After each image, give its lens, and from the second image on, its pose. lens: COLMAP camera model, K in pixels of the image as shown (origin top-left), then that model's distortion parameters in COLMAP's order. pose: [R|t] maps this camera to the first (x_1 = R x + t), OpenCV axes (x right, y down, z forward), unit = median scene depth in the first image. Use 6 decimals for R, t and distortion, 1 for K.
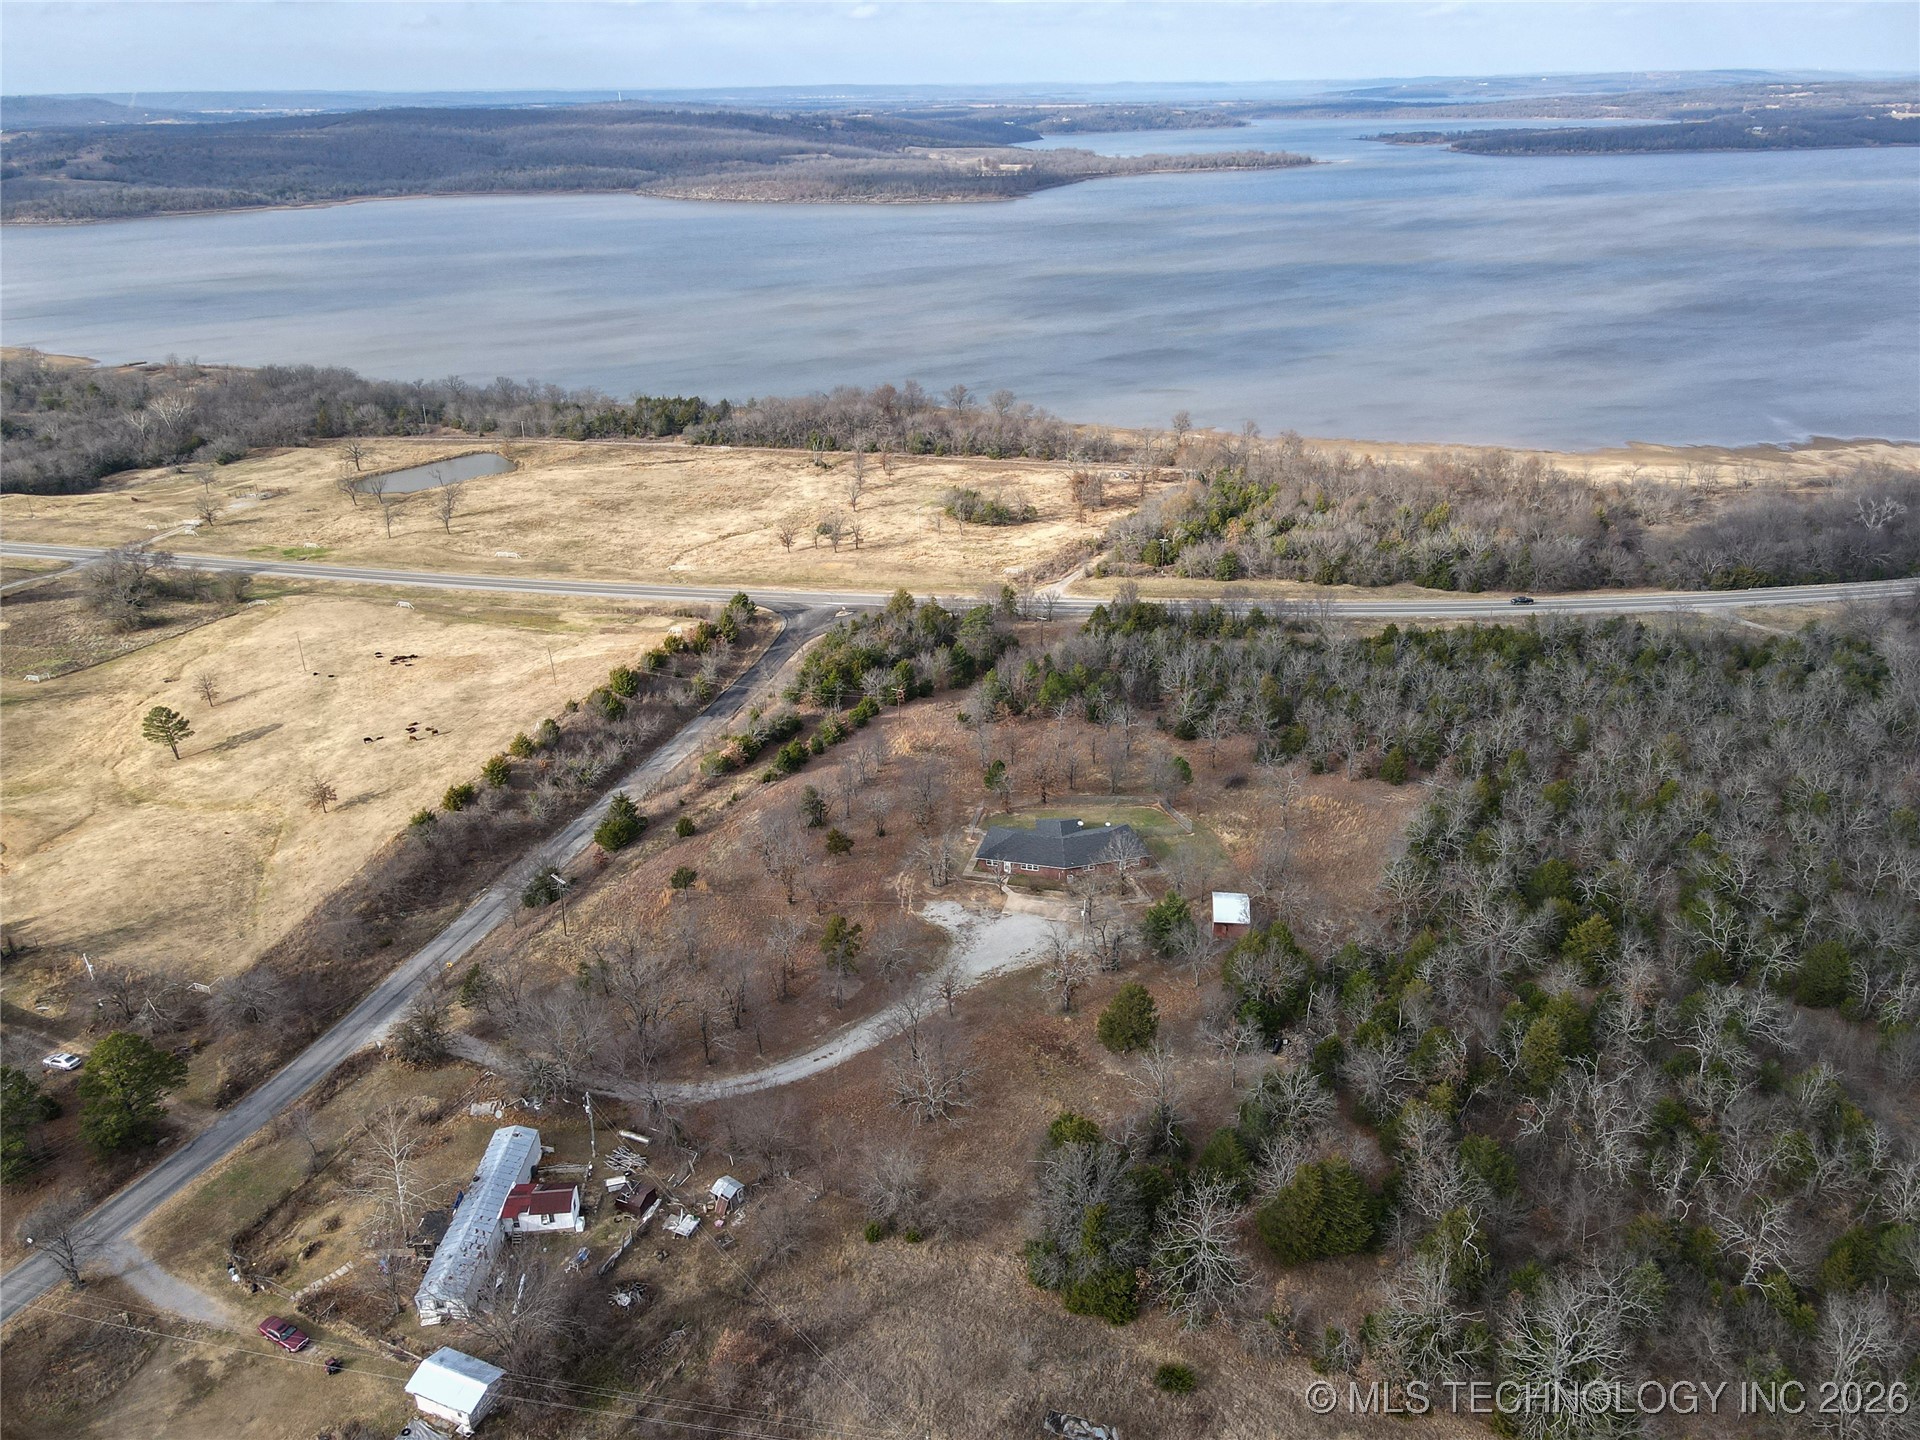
lens RADIAL K [[1404.8, 0, 960.0], [0, 1404.8, 720.0], [0, 0, 1]] dist [0.000249, 0.024410]
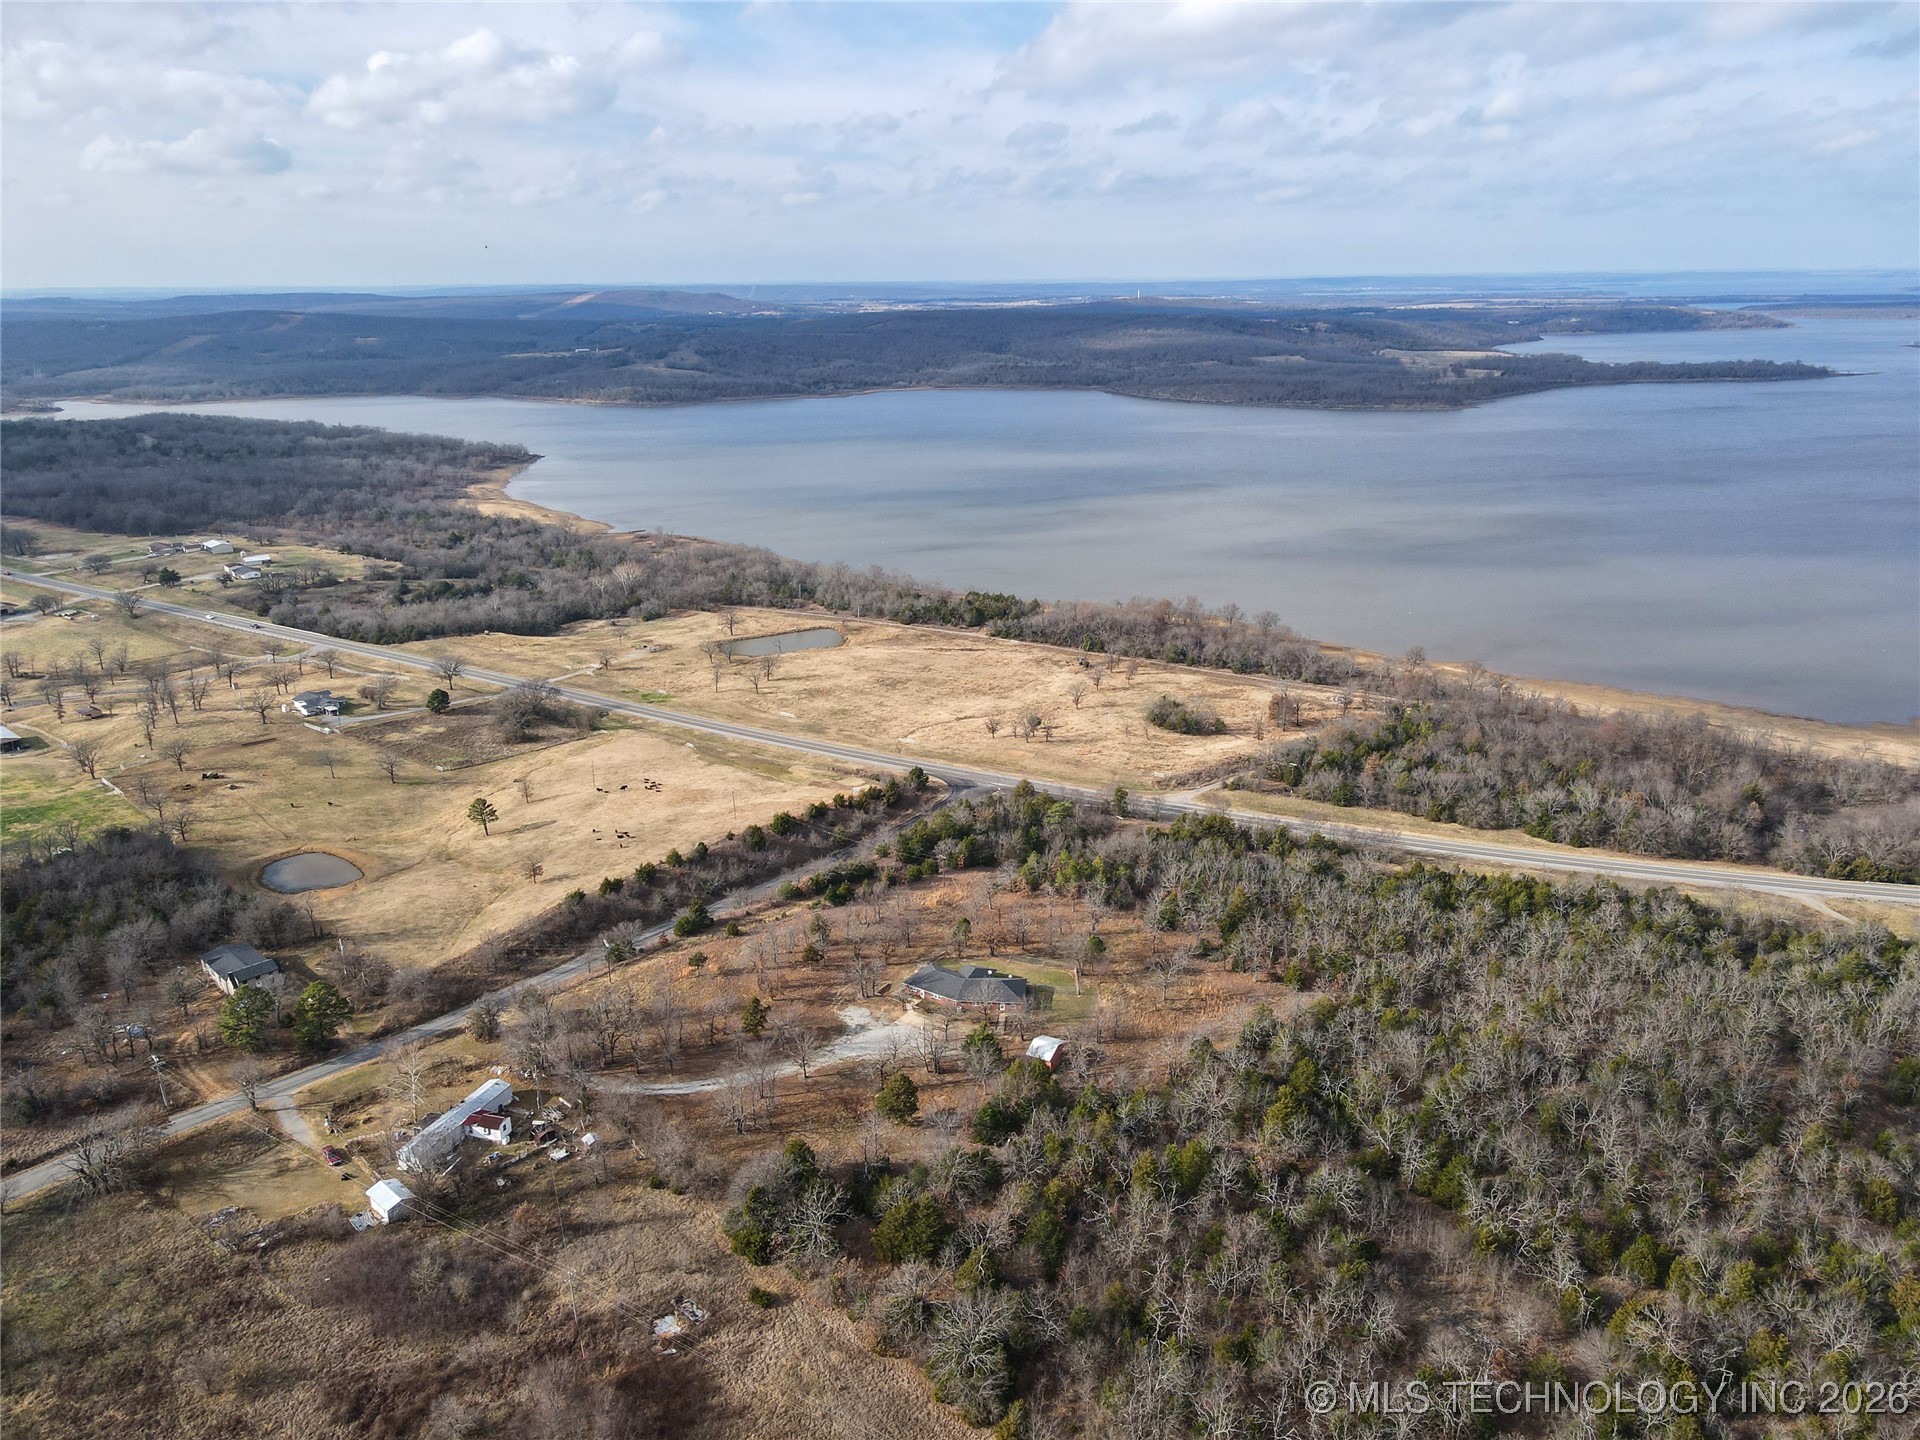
lens RADIAL K [[1396.4, 0, 958.5], [0, 1396.4, 712.9], [0, 0, 1]] dist [-0.013712, 0.066502]
pose [[0.937721, 0.106107, -0.330789, 0.296238], [-0.144907, 0.984888, -0.094860, -0.024613], [0.315724, 0.136885, 0.938925, -0.184110]]
